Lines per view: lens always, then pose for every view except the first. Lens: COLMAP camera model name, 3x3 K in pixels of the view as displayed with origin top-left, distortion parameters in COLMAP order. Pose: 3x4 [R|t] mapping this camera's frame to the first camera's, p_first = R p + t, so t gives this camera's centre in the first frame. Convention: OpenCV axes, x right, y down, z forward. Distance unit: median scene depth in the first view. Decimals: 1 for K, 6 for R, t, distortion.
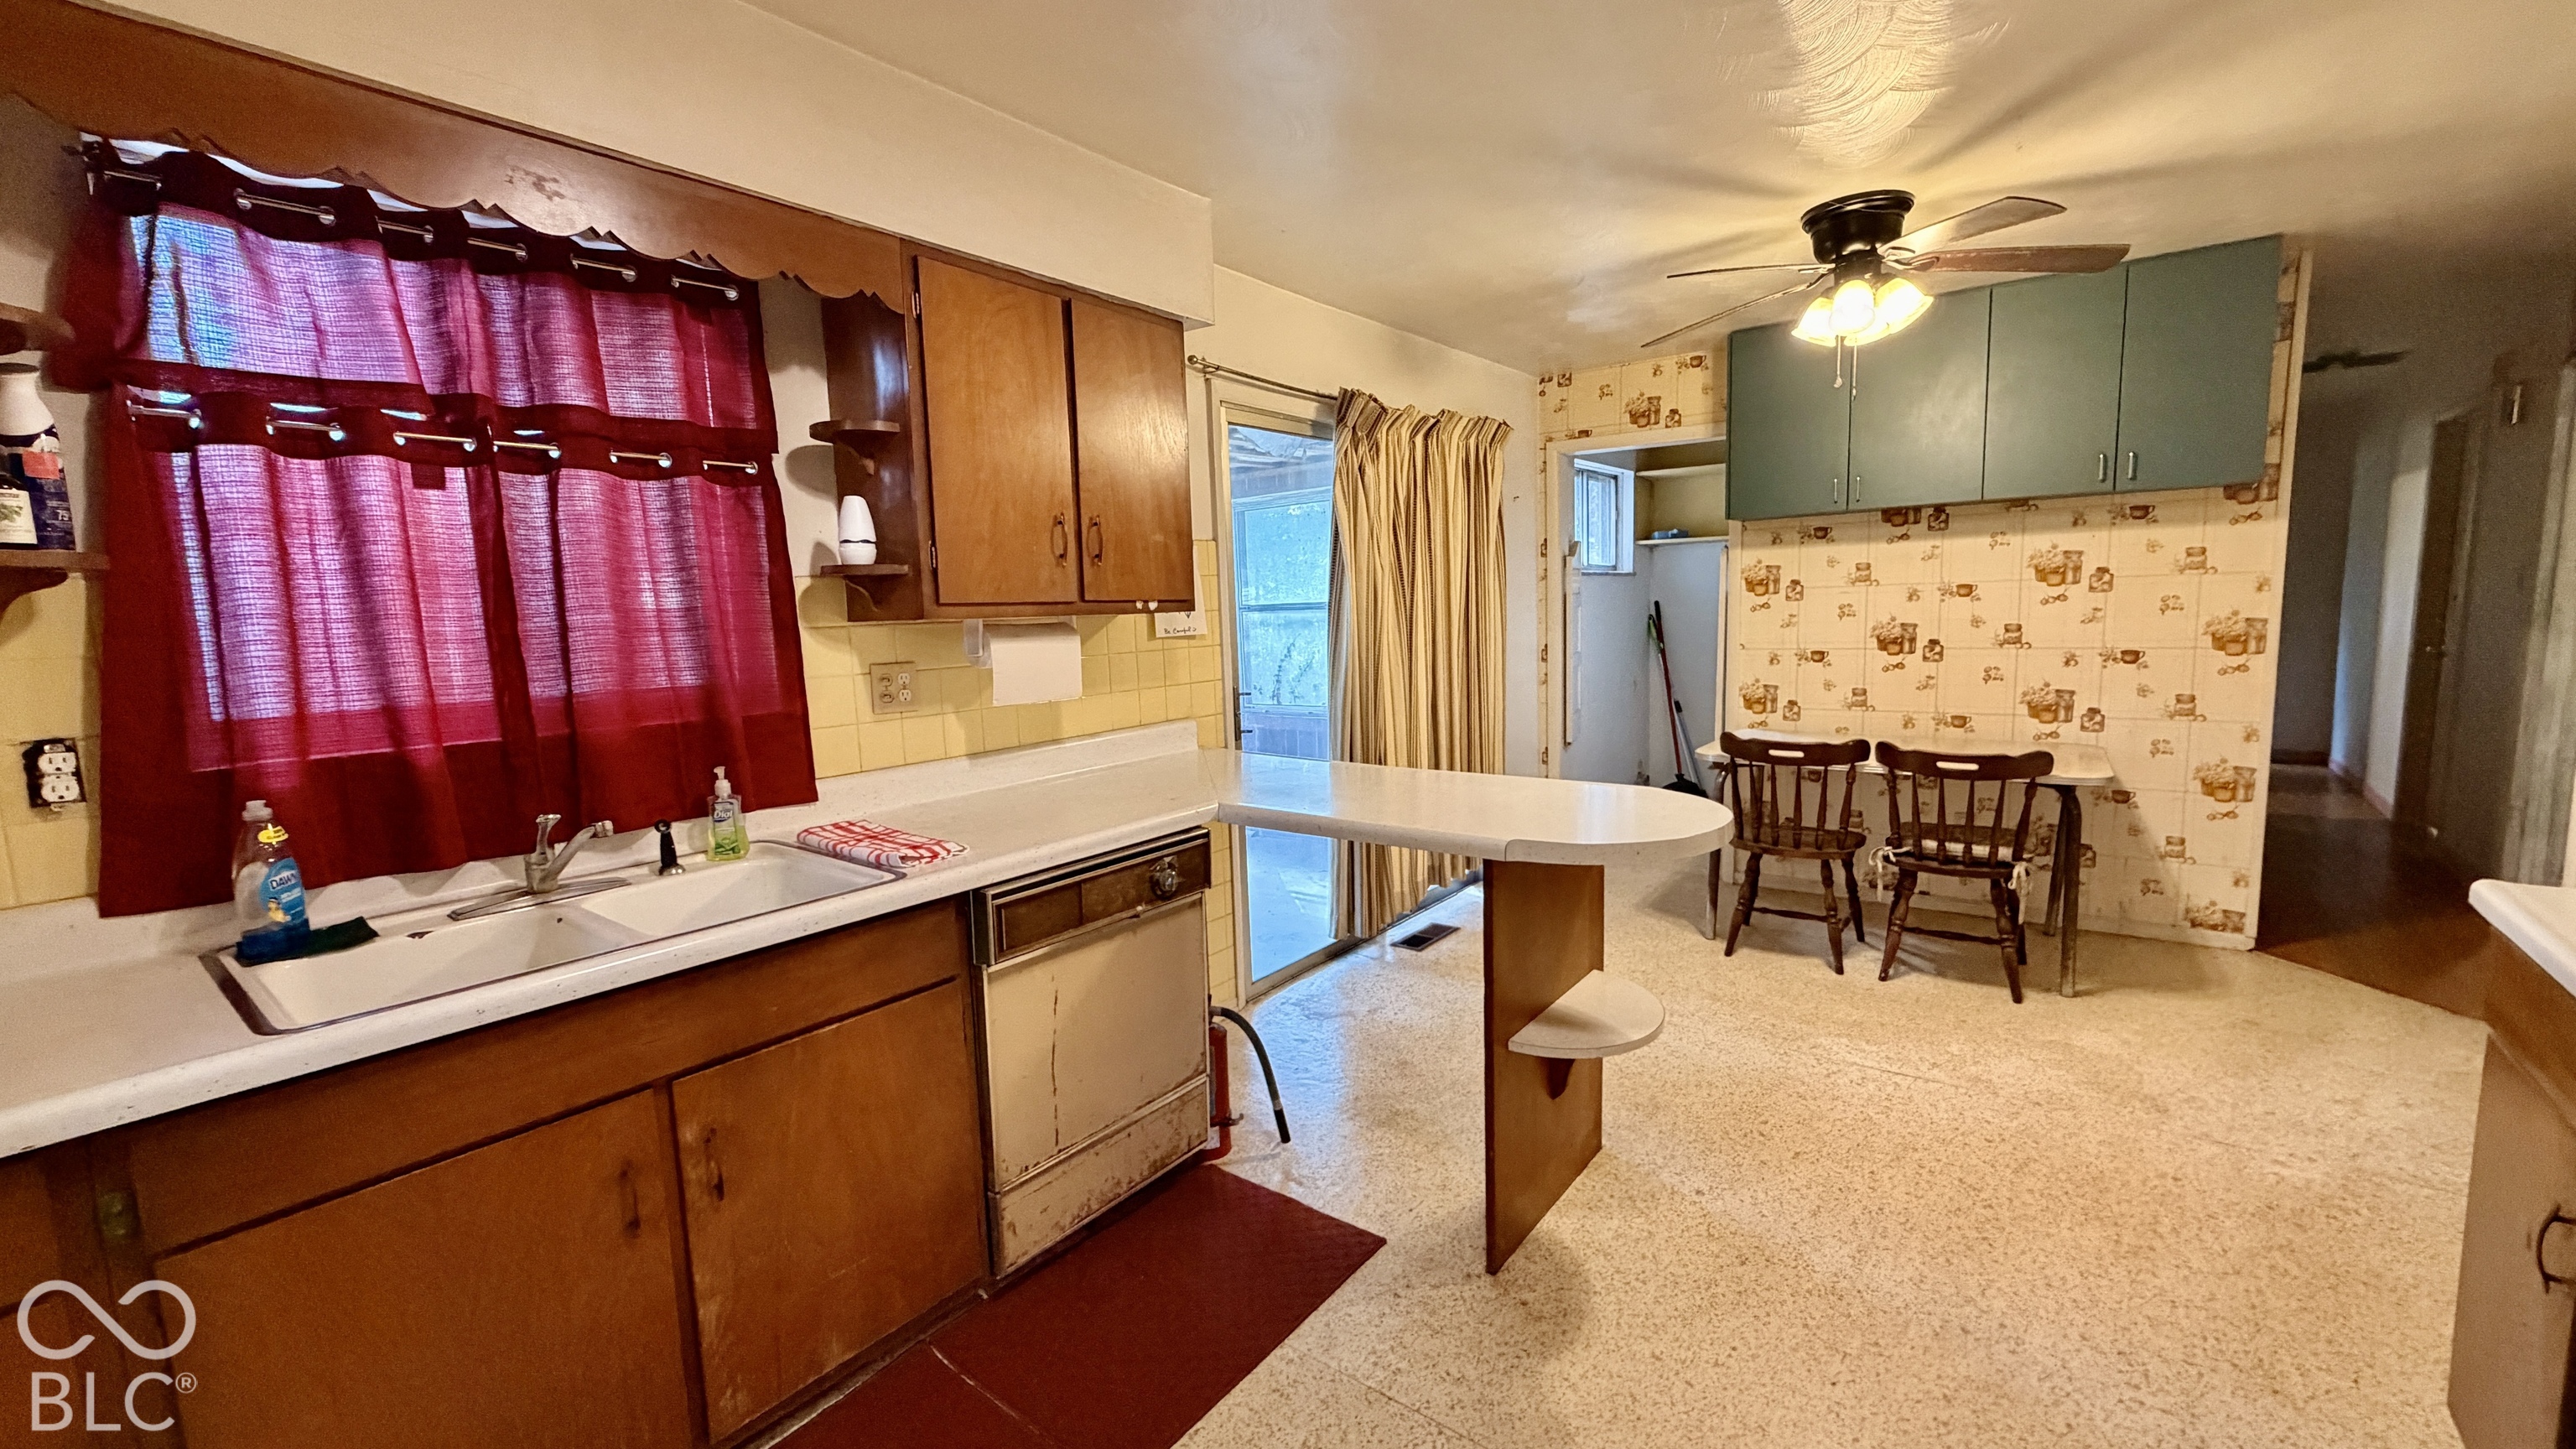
lens RADIAL K [[1023.0, 0, 1278.5], [0, 1023.0, 727.3], [0, 0, 1]] dist [-0.001484, -0.000109]
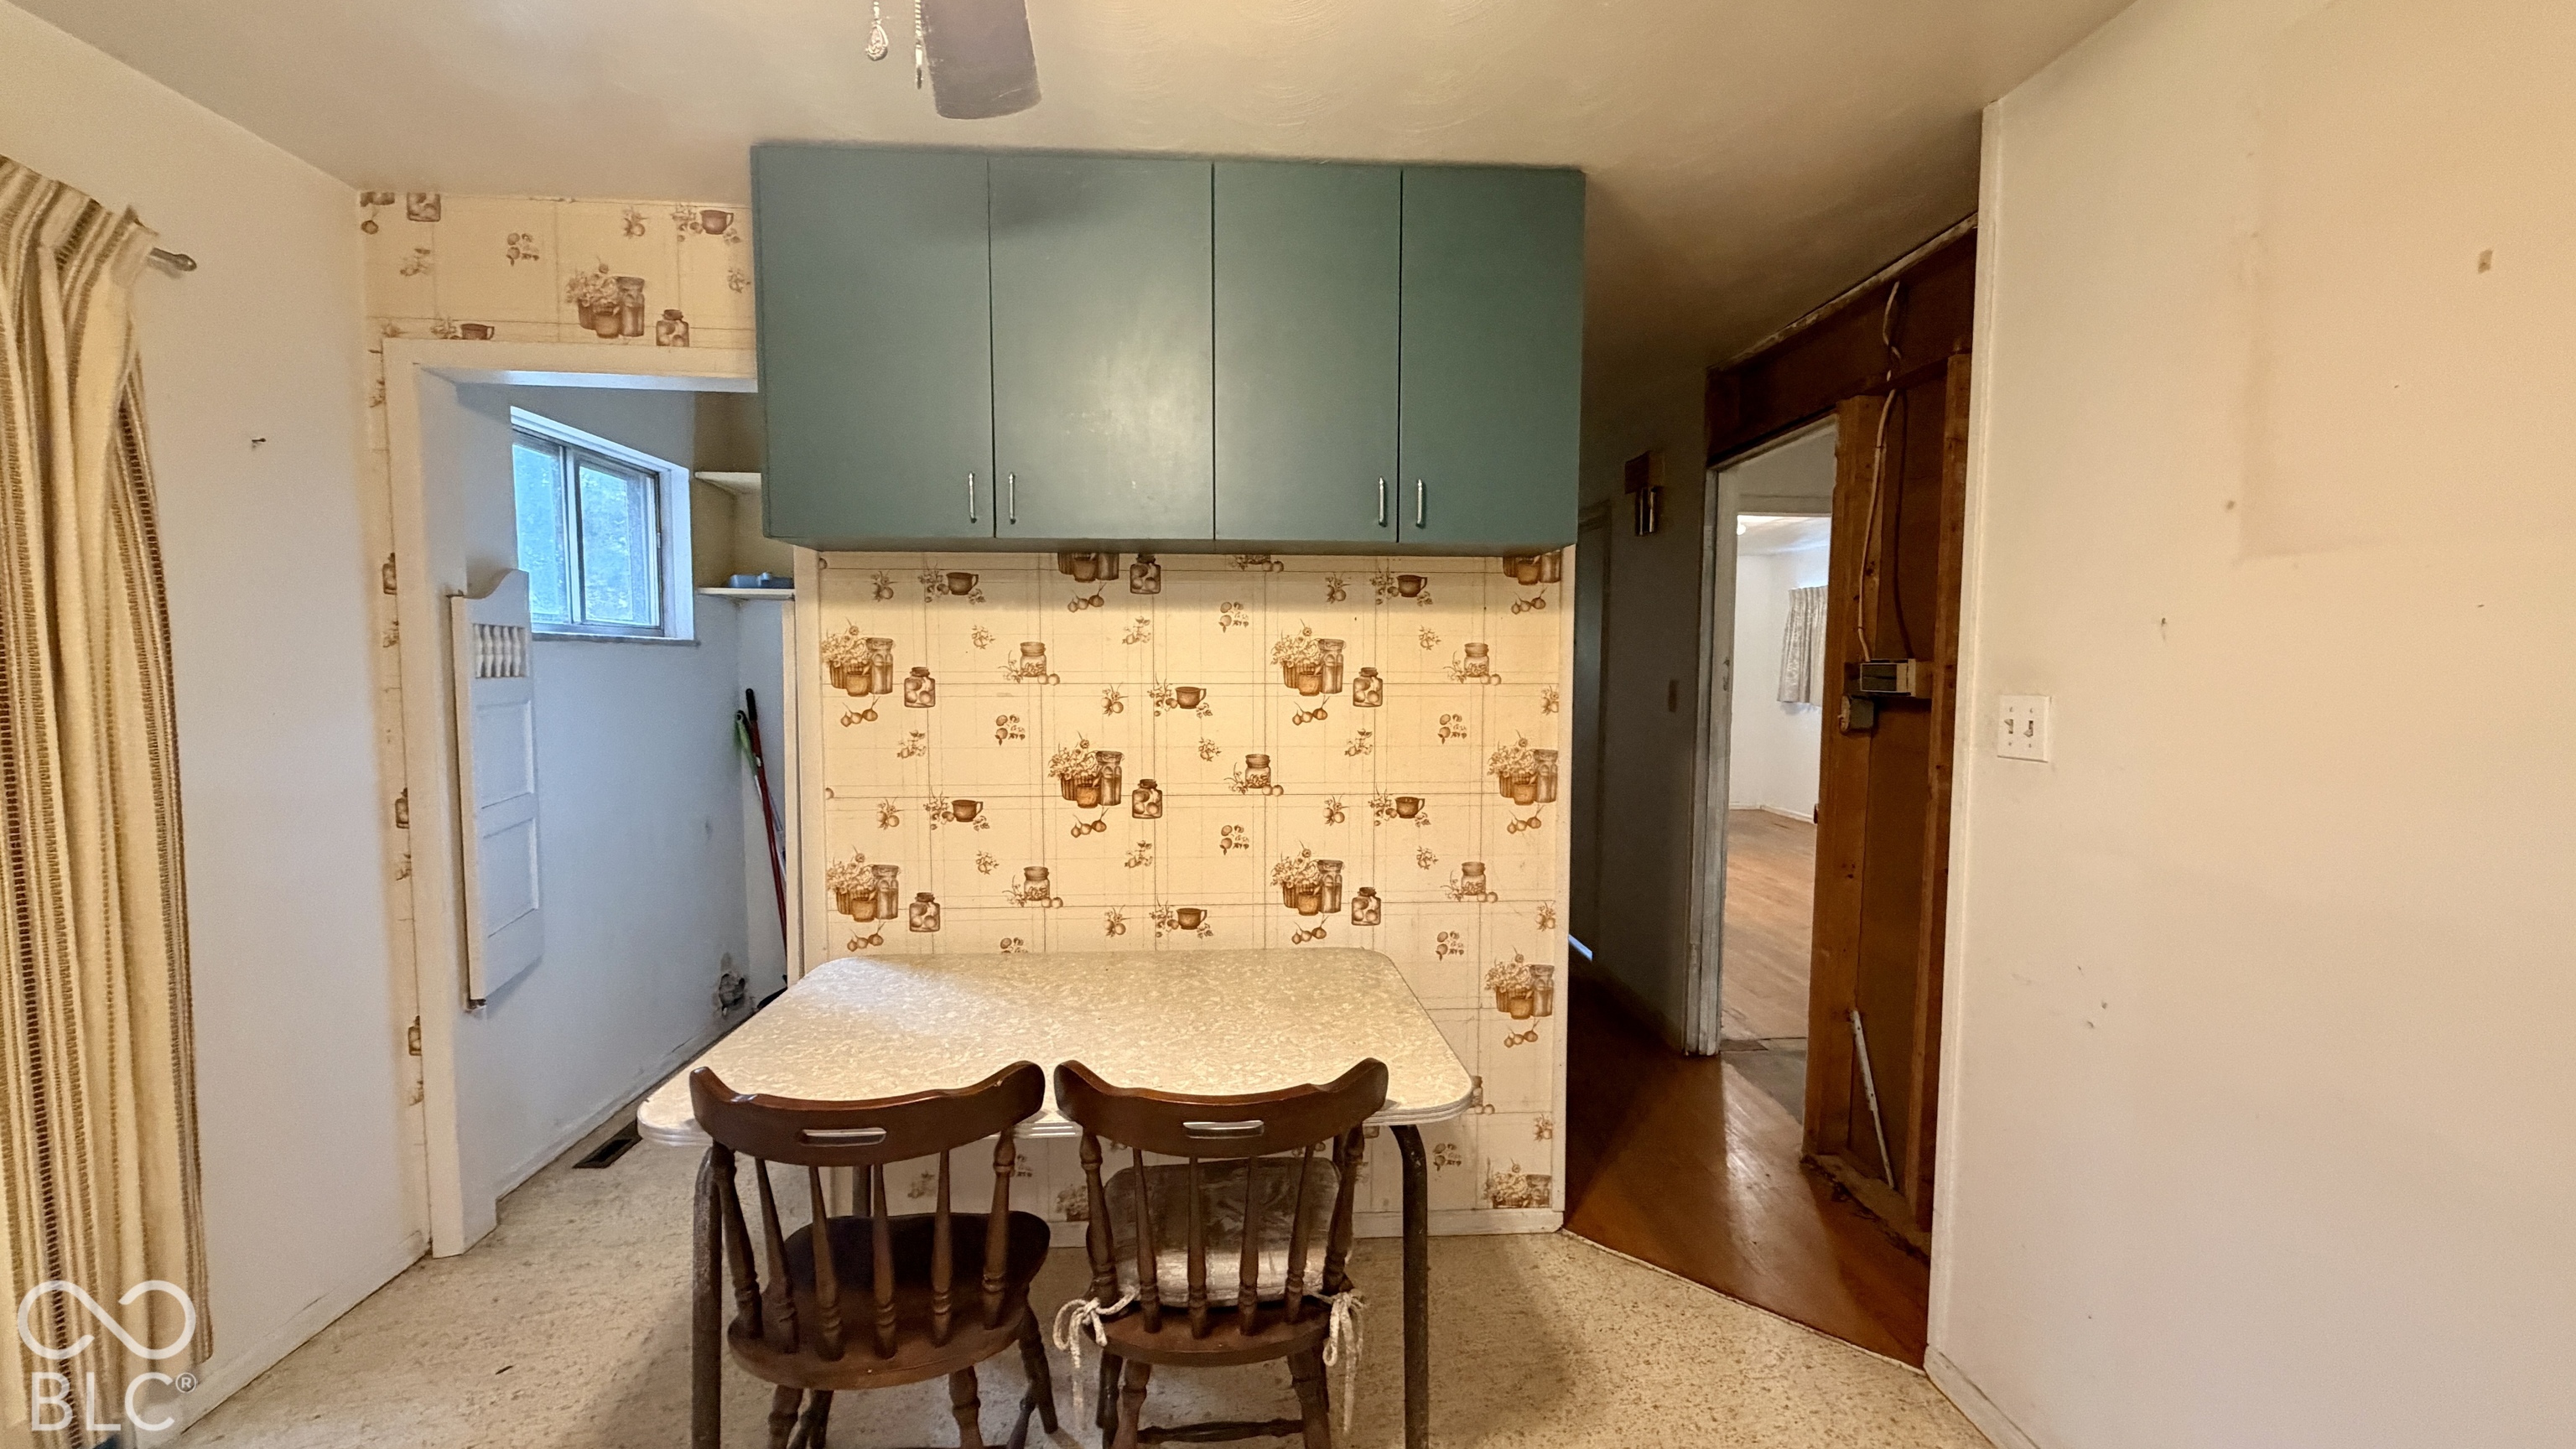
lens RADIAL K [[1023.0, 0, 1287.9], [0, 1023.0, 732.3], [0, 0, 1]] dist [-0.001484, -0.000109]
pose [[0.746889, -0.007625, 0.664905, 0.326360], [0.050928, 0.997653, -0.045766, -0.085198], [-0.662996, 0.068044, 0.745525, 0.530766]]
